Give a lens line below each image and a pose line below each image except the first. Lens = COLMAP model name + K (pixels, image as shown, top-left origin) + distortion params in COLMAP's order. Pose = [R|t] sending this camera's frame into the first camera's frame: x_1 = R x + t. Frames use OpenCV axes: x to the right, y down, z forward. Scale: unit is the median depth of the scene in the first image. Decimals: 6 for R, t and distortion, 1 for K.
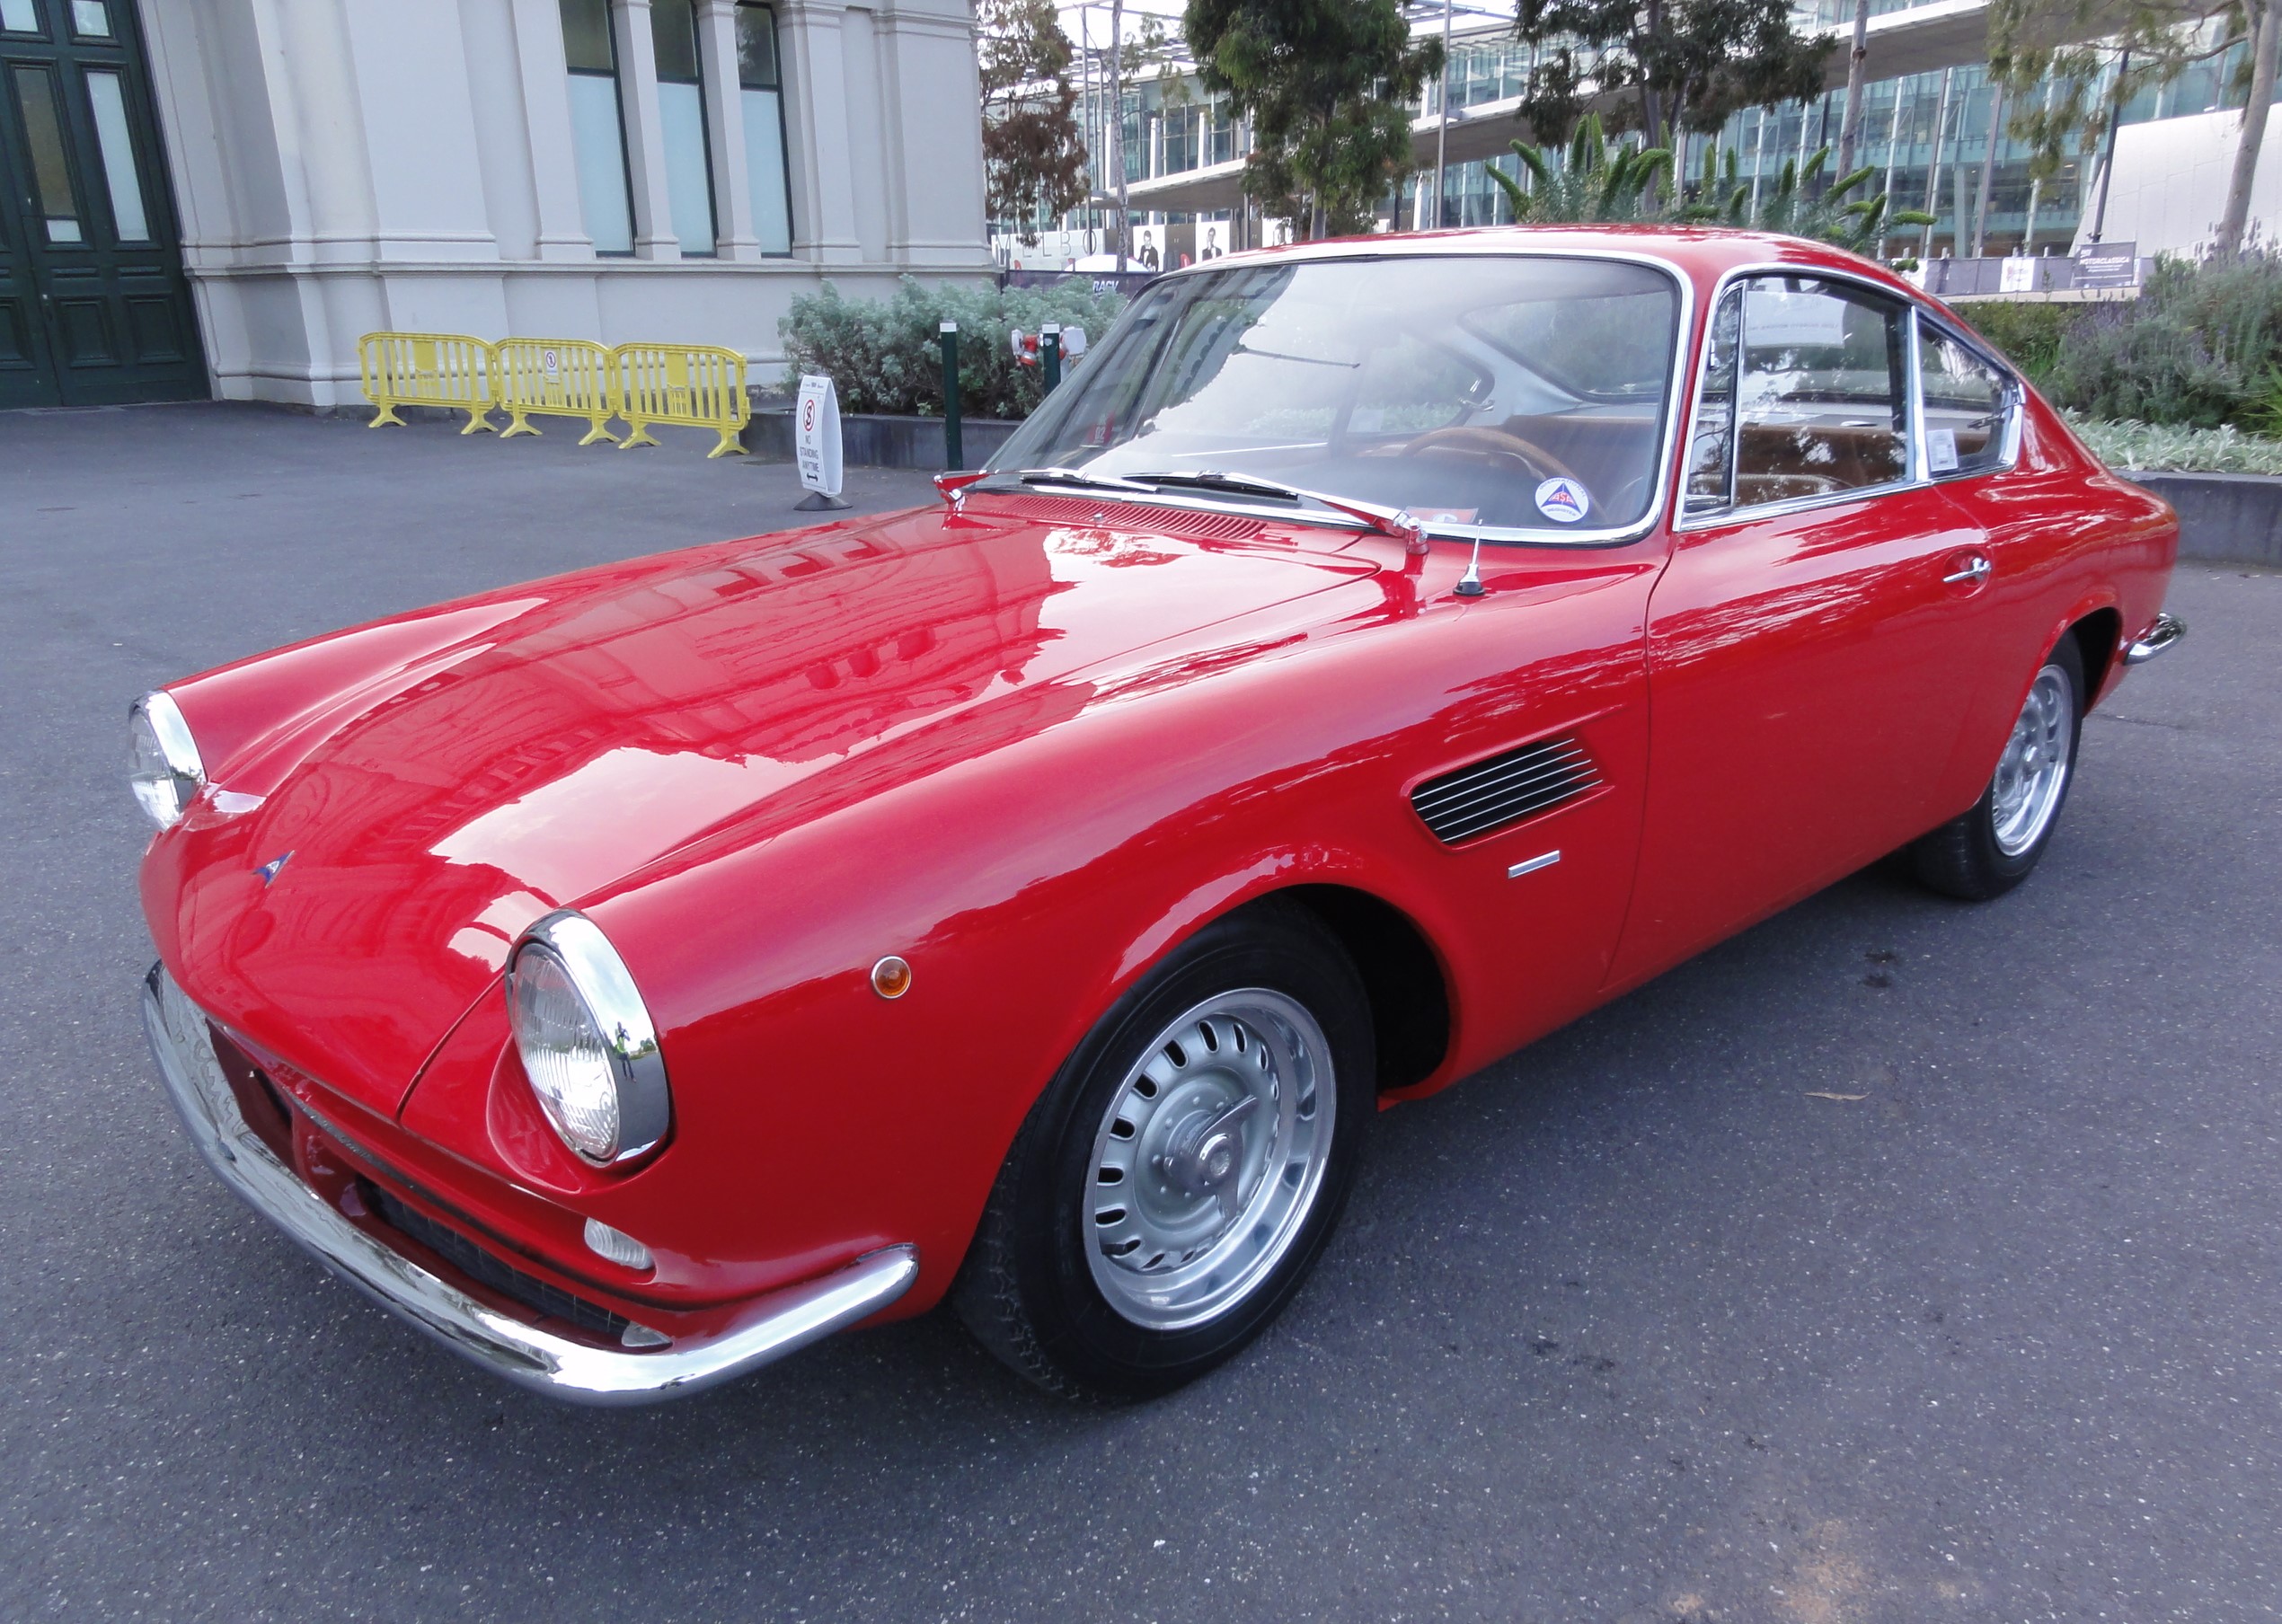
lens RADIAL K [[1708.0, 0, 1141.0], [0, 1708.0, 812.0], [0, 0, 1]] dist [-0.006171, -0.004031]
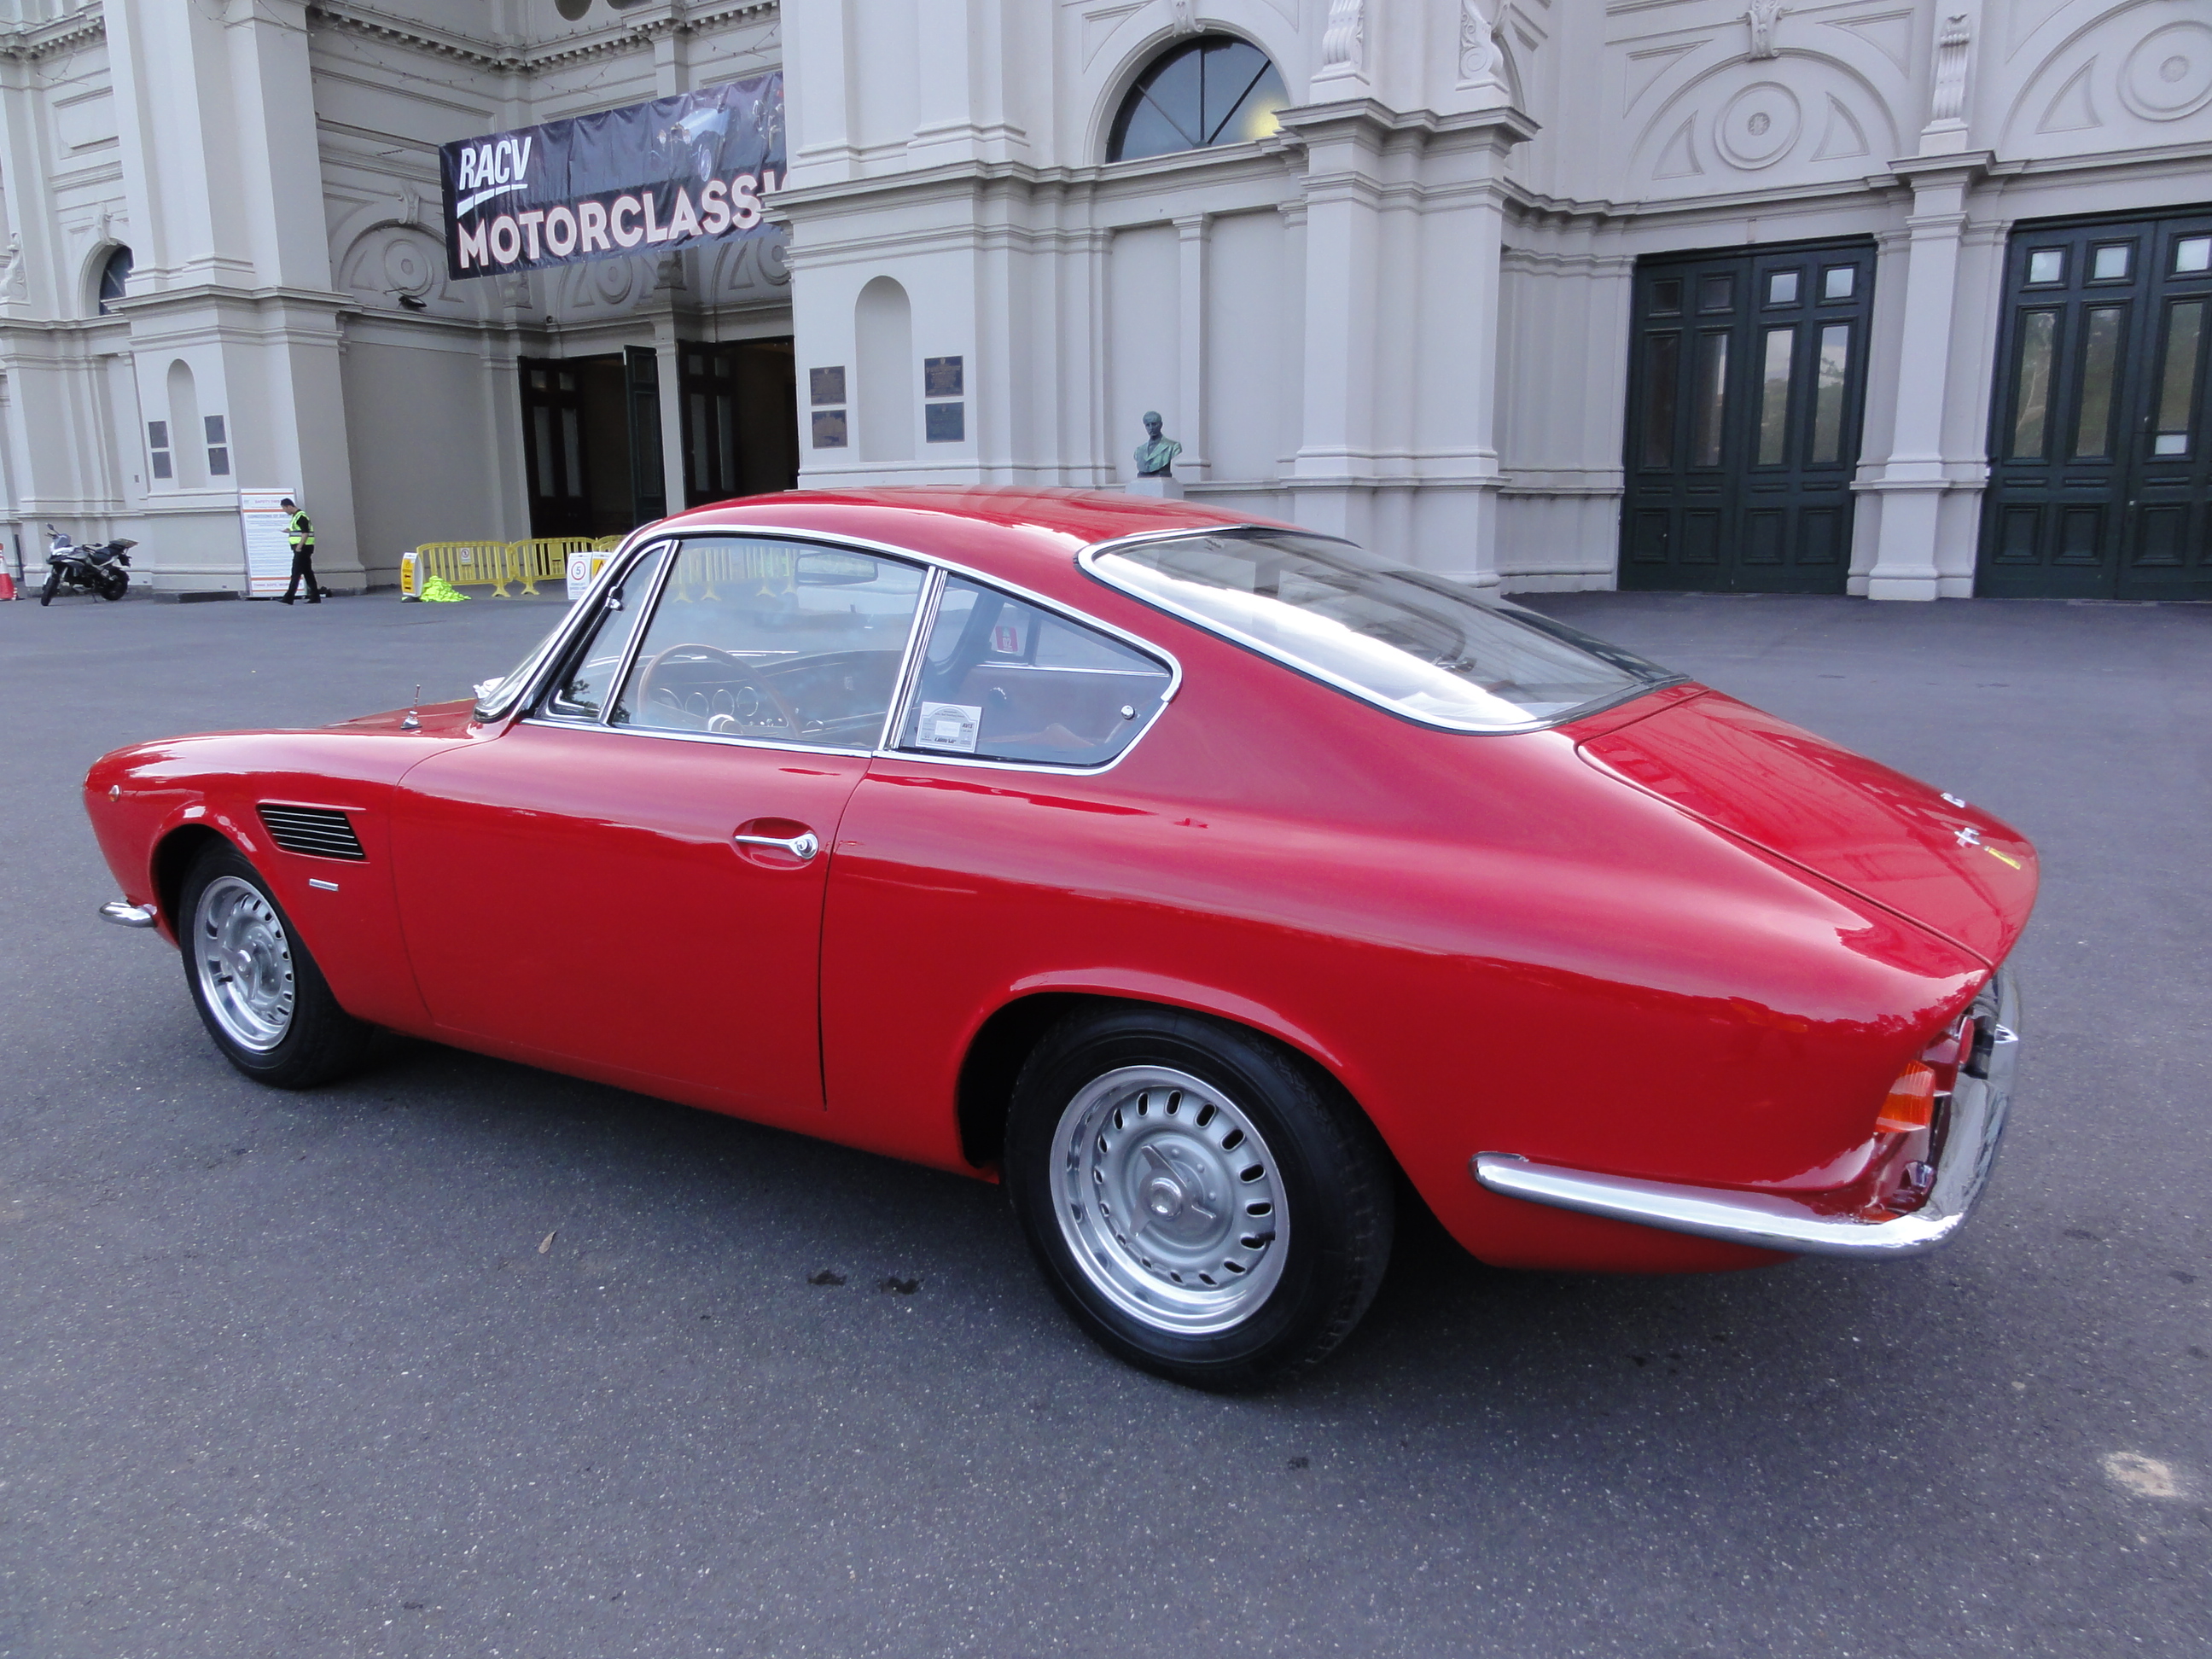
lens RADIAL K [[1568.2, 0, 1106.0], [0, 1568.2, 829.5], [0, 0, 1]] dist [-0.001775, -0.001568]
pose [[0.261434, 0.208649, -0.942400, 1.201320], [-0.286862, 0.949036, 0.130539, -0.282278], [0.921609, 0.236212, 0.307964, 0.803620]]
